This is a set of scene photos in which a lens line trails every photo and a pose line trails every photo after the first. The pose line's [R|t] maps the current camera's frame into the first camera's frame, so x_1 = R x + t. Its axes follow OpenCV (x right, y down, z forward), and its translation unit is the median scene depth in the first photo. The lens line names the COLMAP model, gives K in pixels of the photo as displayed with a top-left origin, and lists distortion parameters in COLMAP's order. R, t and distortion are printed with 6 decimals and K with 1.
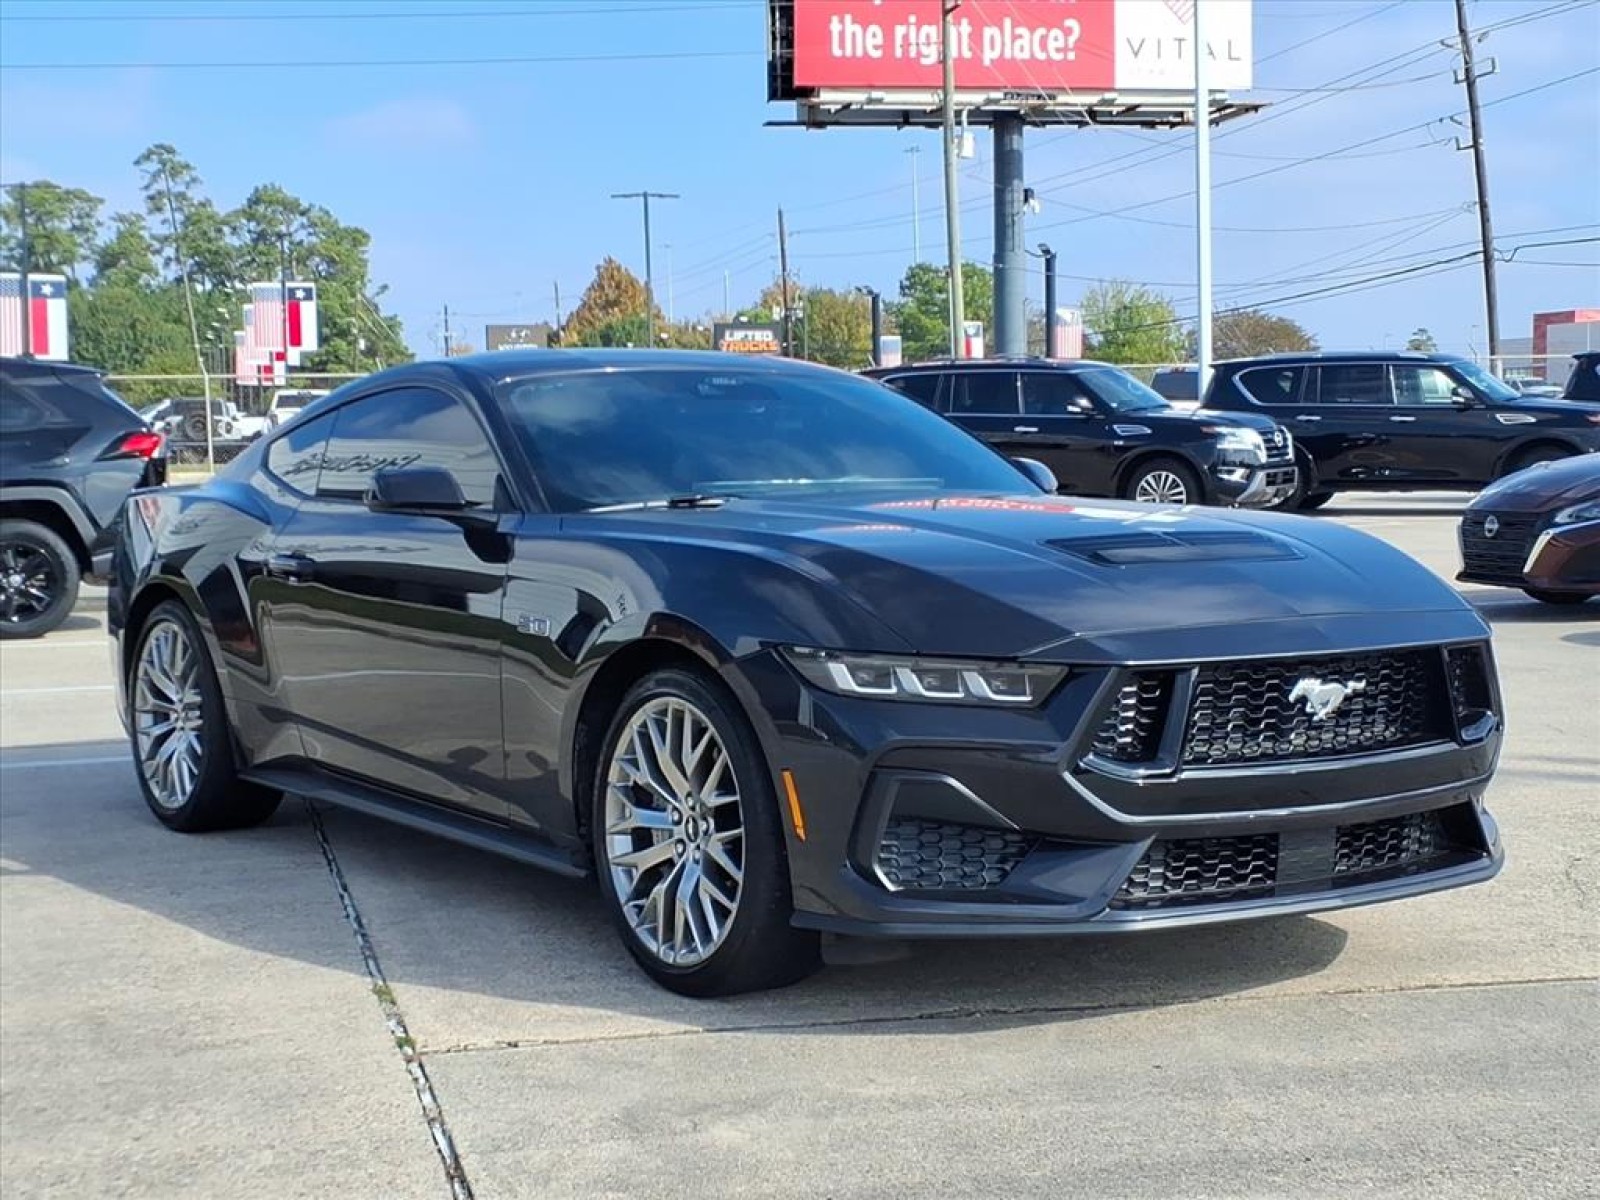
lens RADIAL K [[2486.2, 0, 757.9], [0, 2486.2, 600.5], [0, 0, 1]] dist [0.211948, -0.561259]
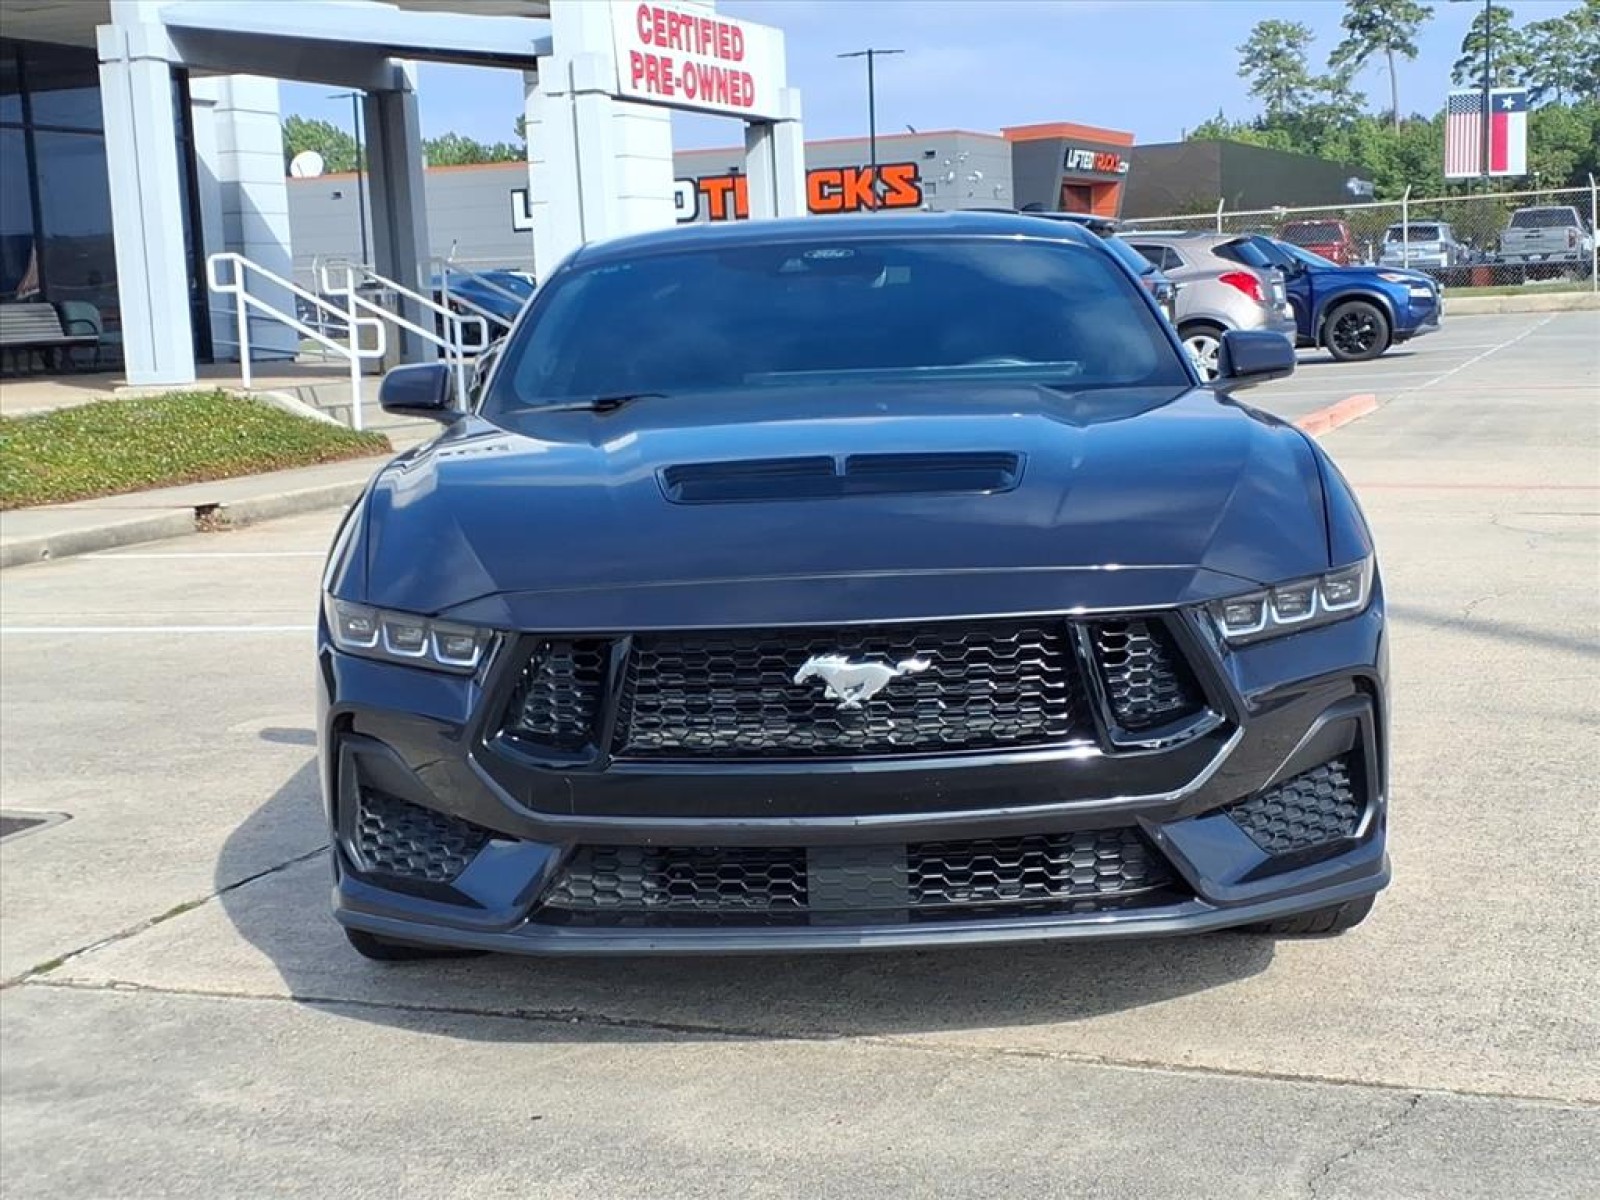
lens RADIAL K [[2486.2, 0, 757.9], [0, 2486.2, 600.5], [0, 0, 1]] dist [0.211948, -0.561259]
pose [[0.821356, 0.046830, -0.568491, 0.627453], [-0.005272, 0.997205, 0.074528, -0.042576], [0.570392, -0.058217, 0.819307, 0.345851]]
